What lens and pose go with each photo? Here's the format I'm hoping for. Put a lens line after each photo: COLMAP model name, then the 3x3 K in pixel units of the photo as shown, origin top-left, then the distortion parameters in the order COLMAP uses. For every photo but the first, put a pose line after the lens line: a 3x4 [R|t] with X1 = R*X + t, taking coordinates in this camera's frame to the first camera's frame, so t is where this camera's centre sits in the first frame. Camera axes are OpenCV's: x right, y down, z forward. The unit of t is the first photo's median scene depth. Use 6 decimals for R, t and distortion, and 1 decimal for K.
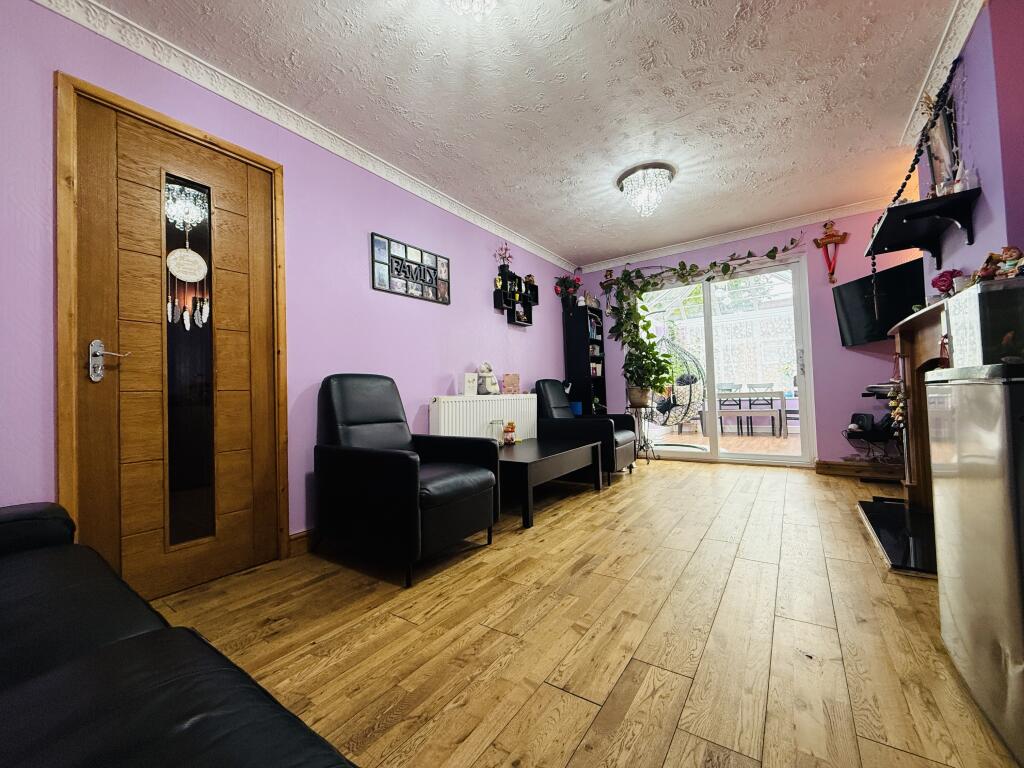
lens RADIAL K [[403.7, 0, 513.0], [0, 403.7, 383.0], [0, 0, 1]] dist [0.000176, -0.000020]
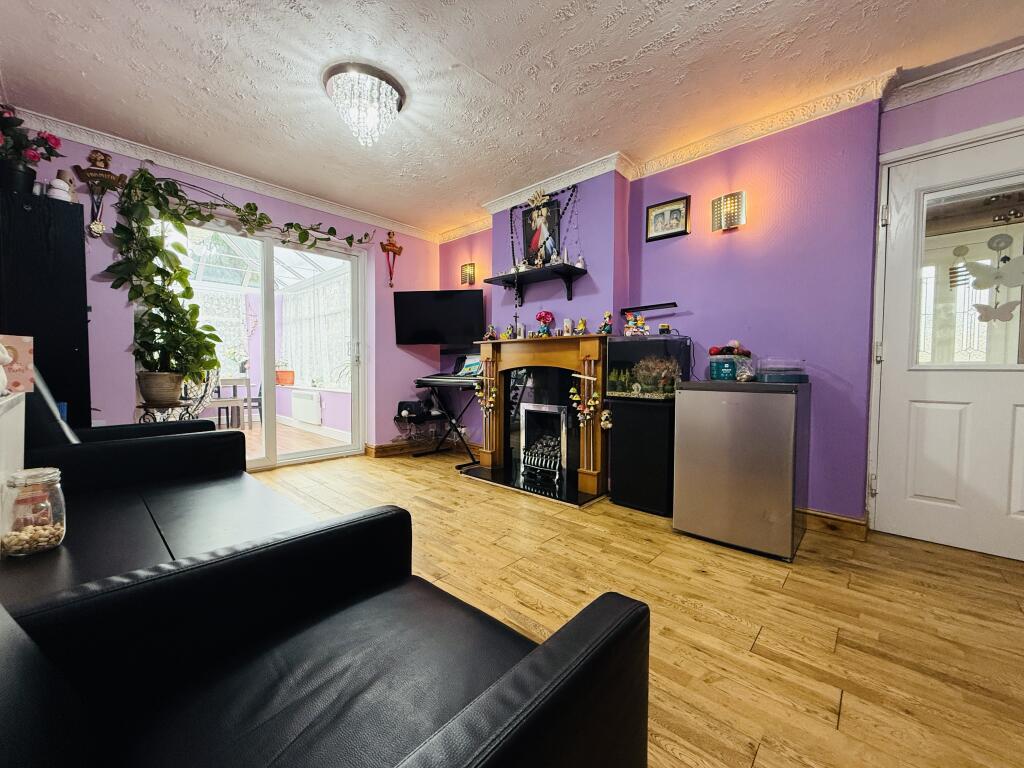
lens RADIAL K [[403.7, 0, 510.7], [0, 403.7, 384.0], [0, 0, 1]] dist [0.000176, -0.000020]
pose [[0.147858, -0.003871, 0.989001, -0.242919], [-0.042794, 0.999031, 0.010308, -0.002192], [-0.988082, -0.043847, 0.147549, 0.428510]]
